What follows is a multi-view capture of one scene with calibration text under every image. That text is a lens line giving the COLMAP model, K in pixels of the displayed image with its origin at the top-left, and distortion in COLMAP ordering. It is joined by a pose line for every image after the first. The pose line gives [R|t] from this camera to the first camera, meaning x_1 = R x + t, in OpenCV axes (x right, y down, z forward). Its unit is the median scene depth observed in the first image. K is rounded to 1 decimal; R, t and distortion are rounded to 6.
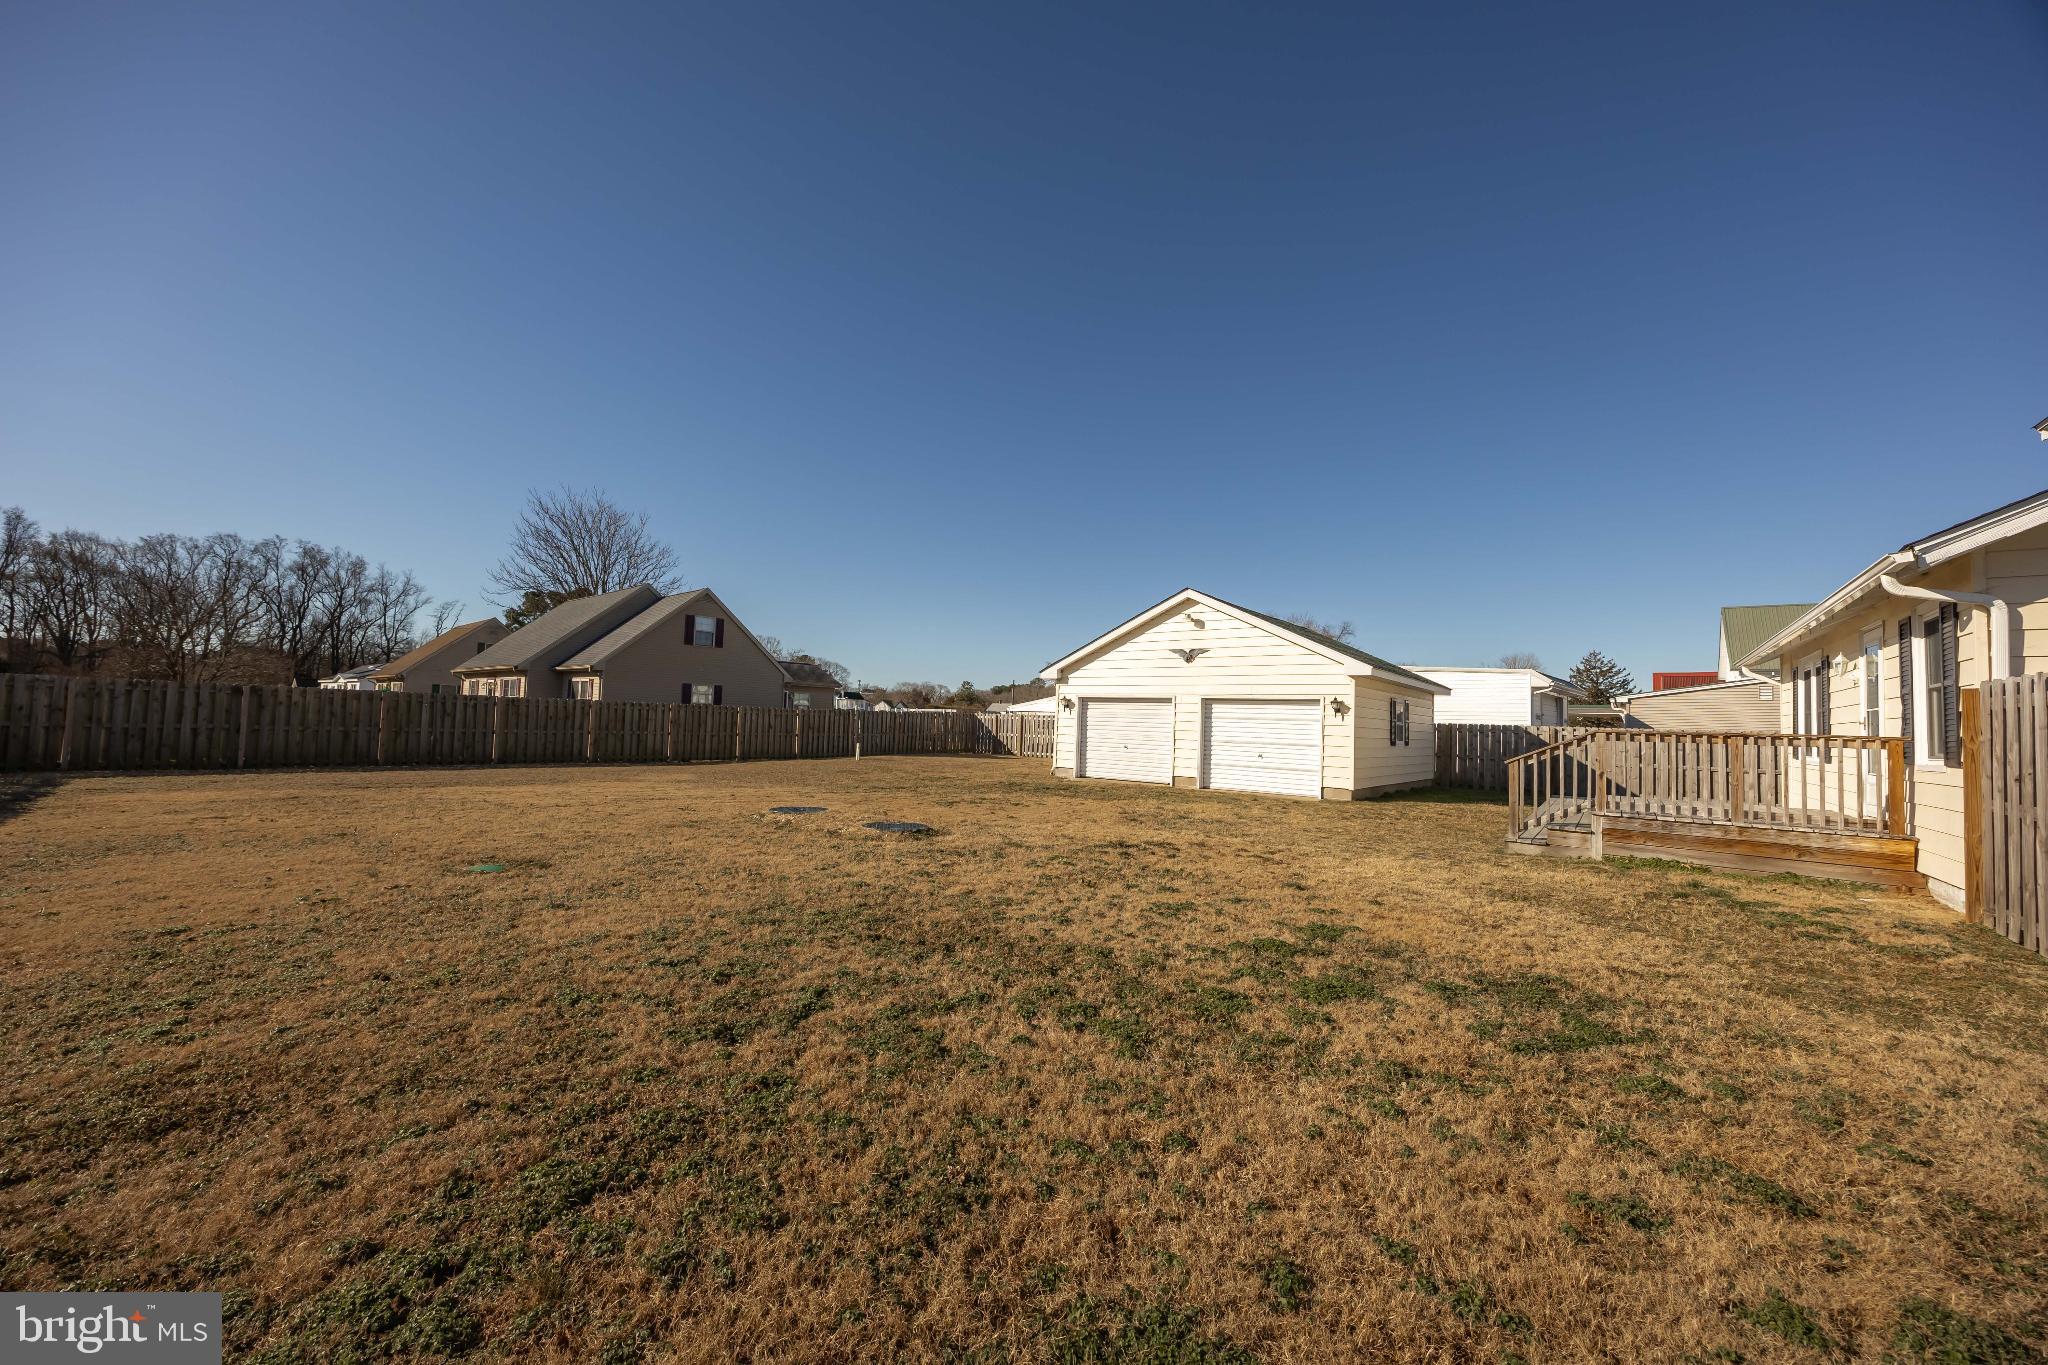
lens RADIAL K [[788.3, 0, 1007.1], [0, 788.3, 691.5], [0, 0, 1]] dist [-0.003627, 0.000099]
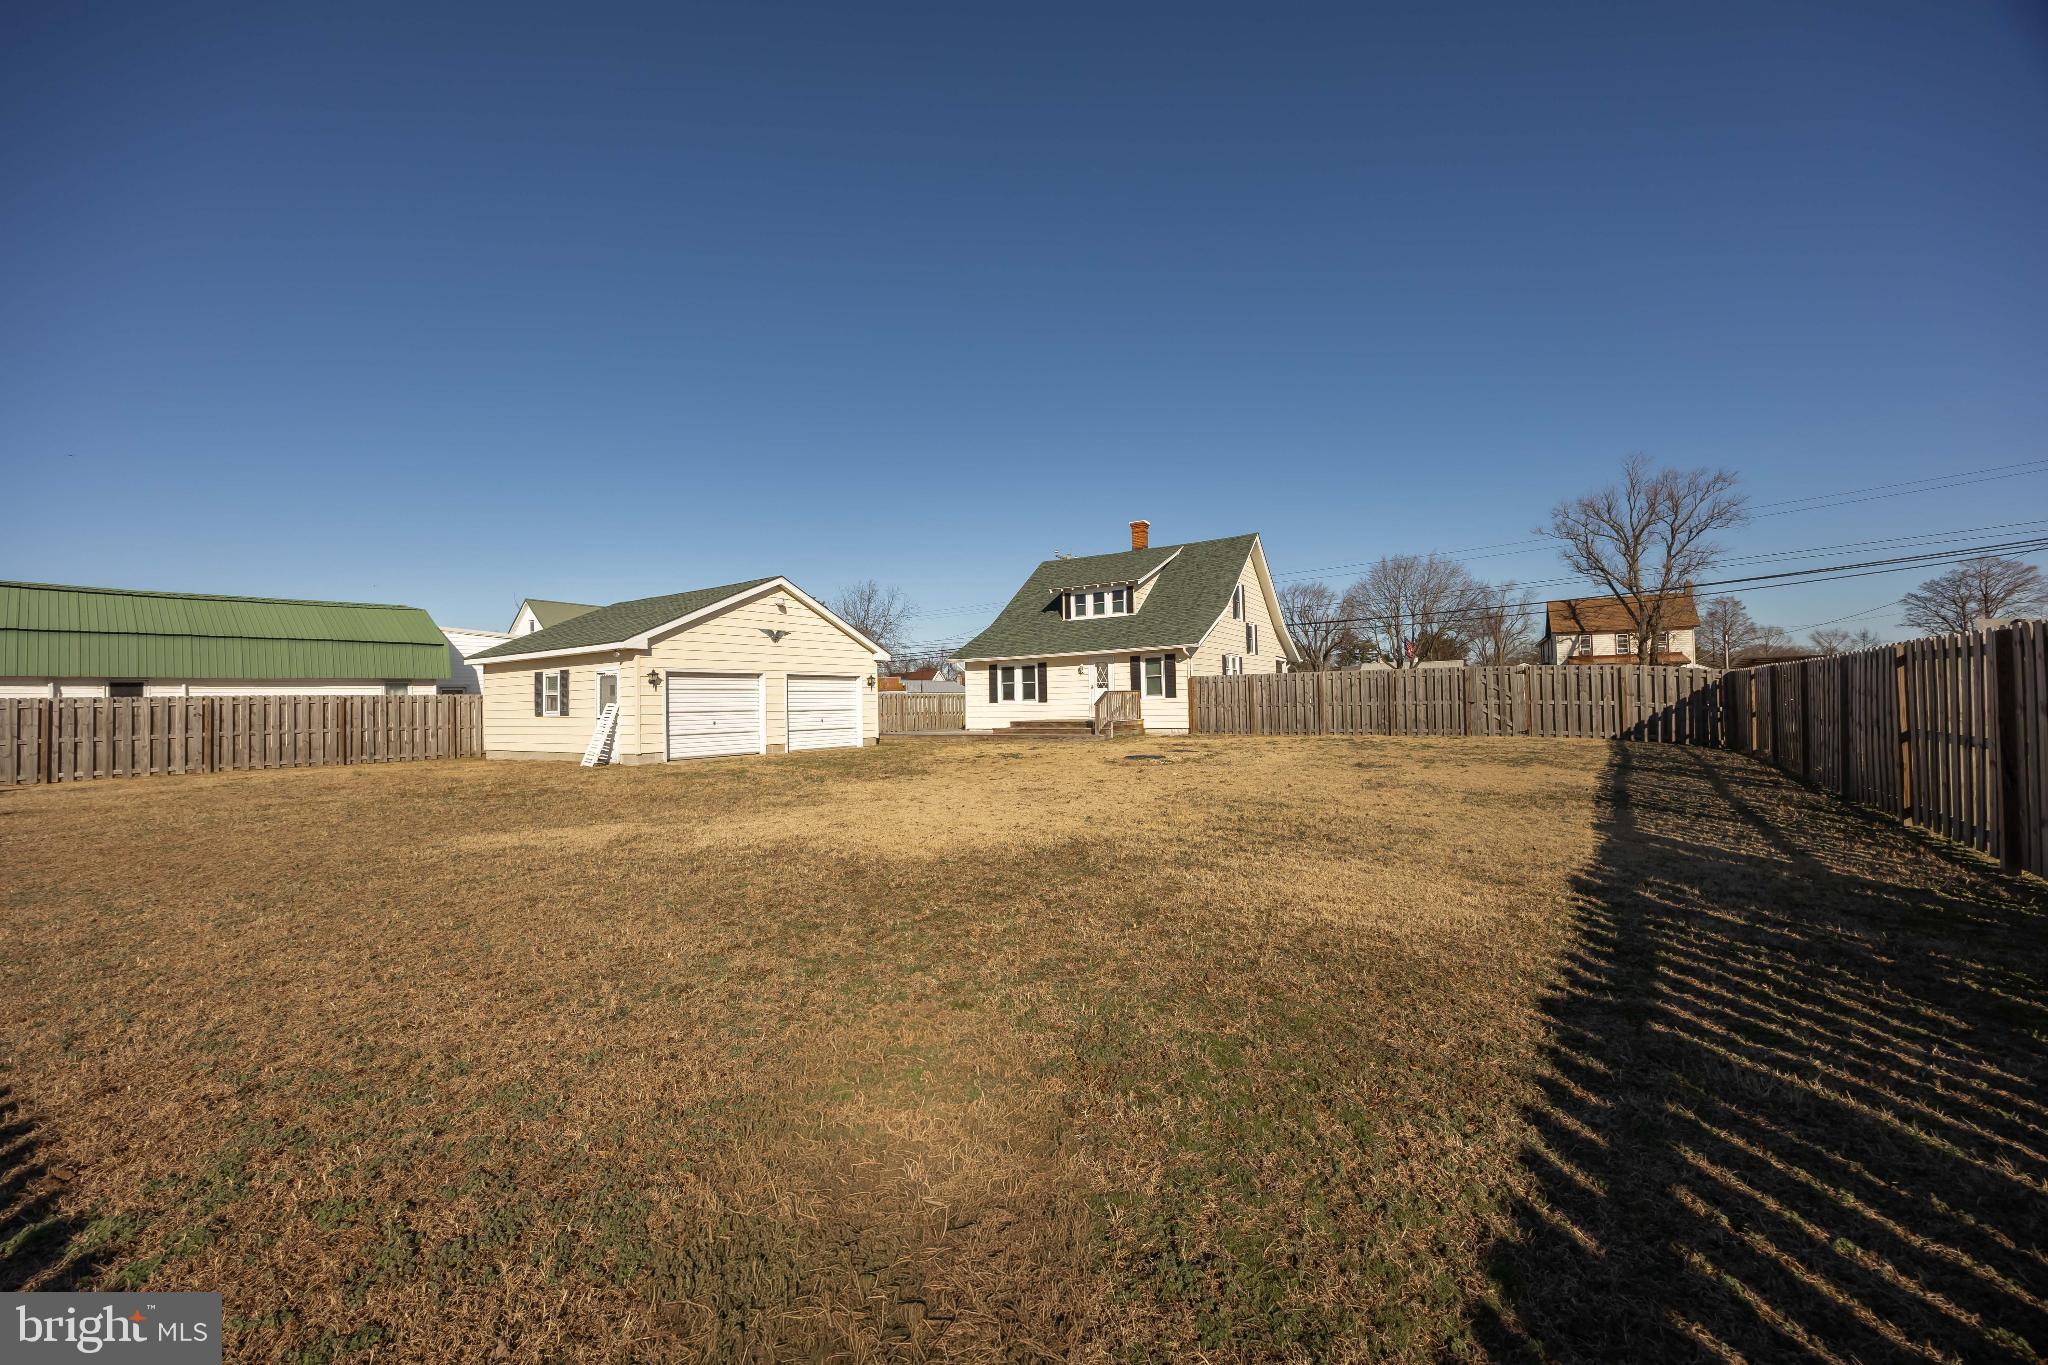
lens RADIAL K [[788.3, 0, 1030.0], [0, 788.3, 690.1], [0, 0, 1]] dist [-0.003627, 0.000099]
pose [[-0.115631, -0.015521, 0.993171, -0.858796], [-0.022615, 0.999660, 0.012990, 0.008025], [-0.993035, -0.020959, -0.115943, 0.721124]]
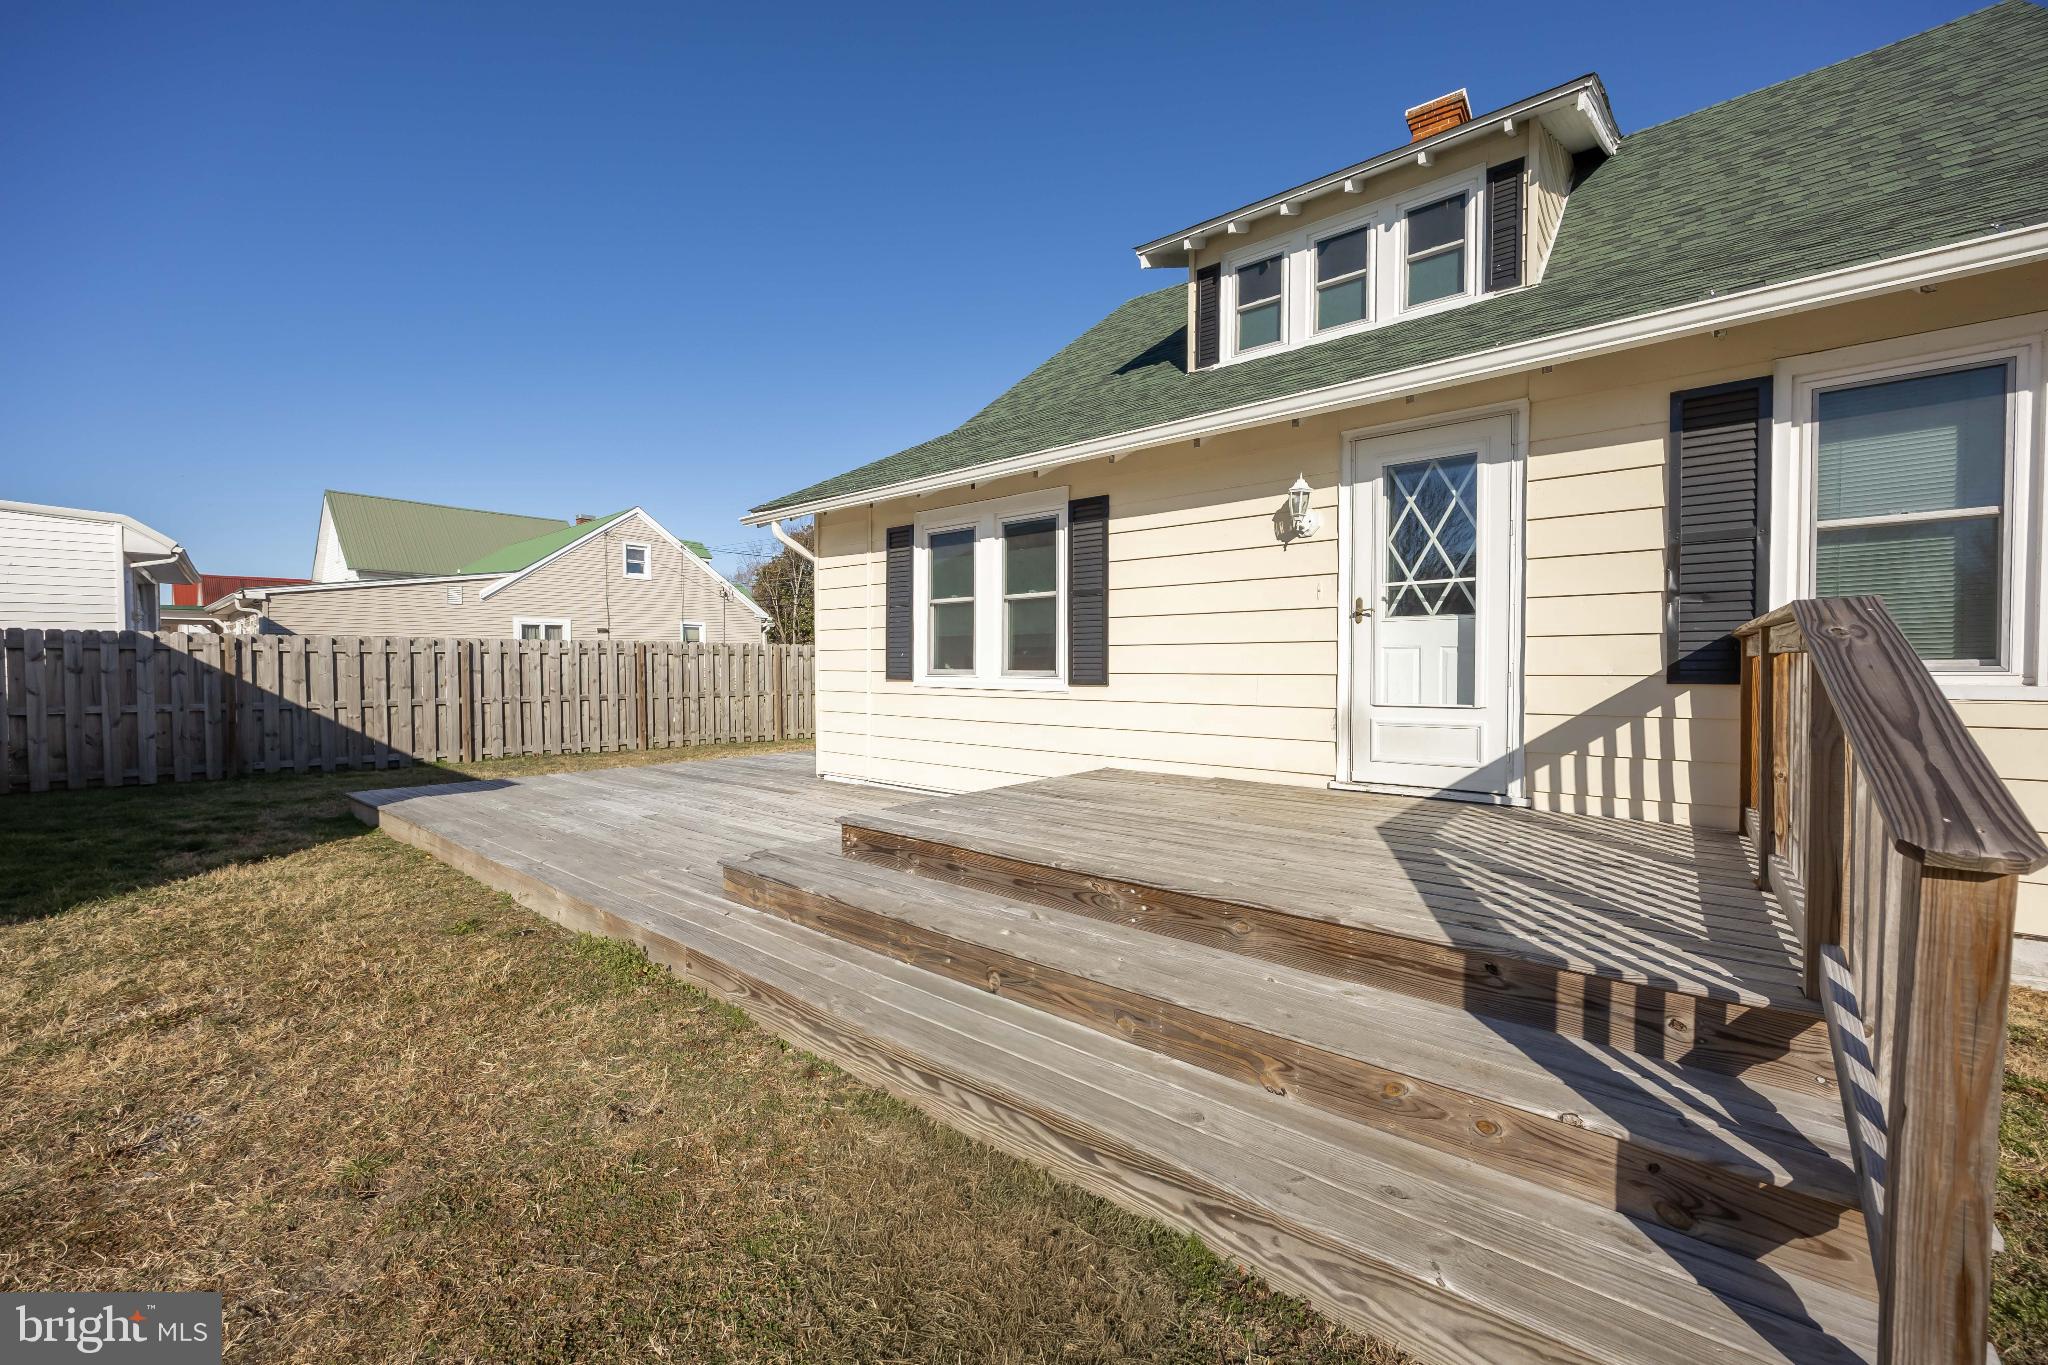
lens RADIAL K [[788.3, 0, 1025.9], [0, 788.3, 679.7], [0, 0, 1]] dist [-0.003627, 0.000099]
pose [[0.022171, -0.053380, 0.998328, 0.251411], [-0.038002, 0.997807, 0.054196, 0.030247], [-0.999032, -0.039140, 0.020094, 0.550134]]
